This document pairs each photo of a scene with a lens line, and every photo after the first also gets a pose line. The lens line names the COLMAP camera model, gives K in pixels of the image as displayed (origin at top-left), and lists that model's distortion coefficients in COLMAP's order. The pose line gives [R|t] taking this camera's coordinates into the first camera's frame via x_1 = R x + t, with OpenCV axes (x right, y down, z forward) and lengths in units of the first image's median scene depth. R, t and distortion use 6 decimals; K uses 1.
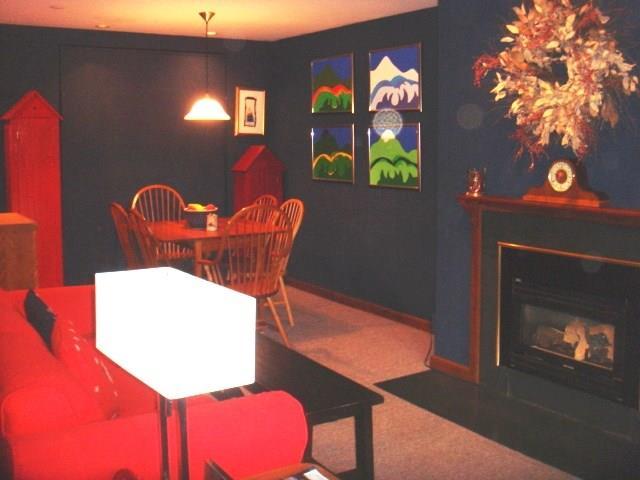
lens RADIAL K [[730.5, 0, 320.7], [0, 730.5, 223.1], [0, 0, 1]] dist [-0.155208, 0.071571]
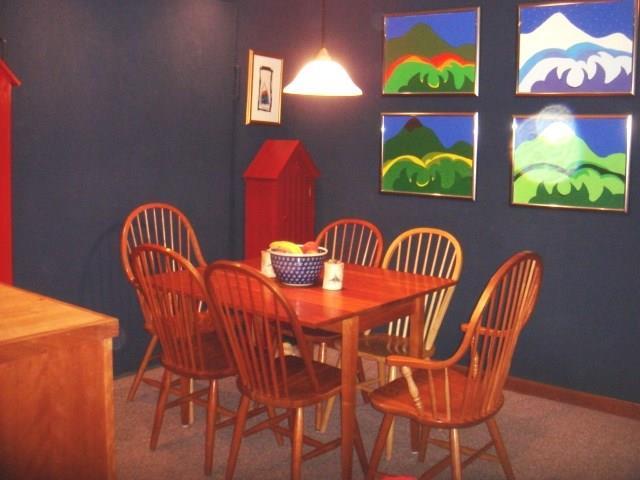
lens RADIAL K [[730.5, 0, 320.7], [0, 730.5, 223.1], [0, 0, 1]] dist [-0.155208, 0.071571]
pose [[0.945283, -0.017648, 0.325773, -0.317998], [0.015993, 0.999842, 0.007760, -0.042097], [-0.325858, -0.002125, 0.945416, 0.426961]]
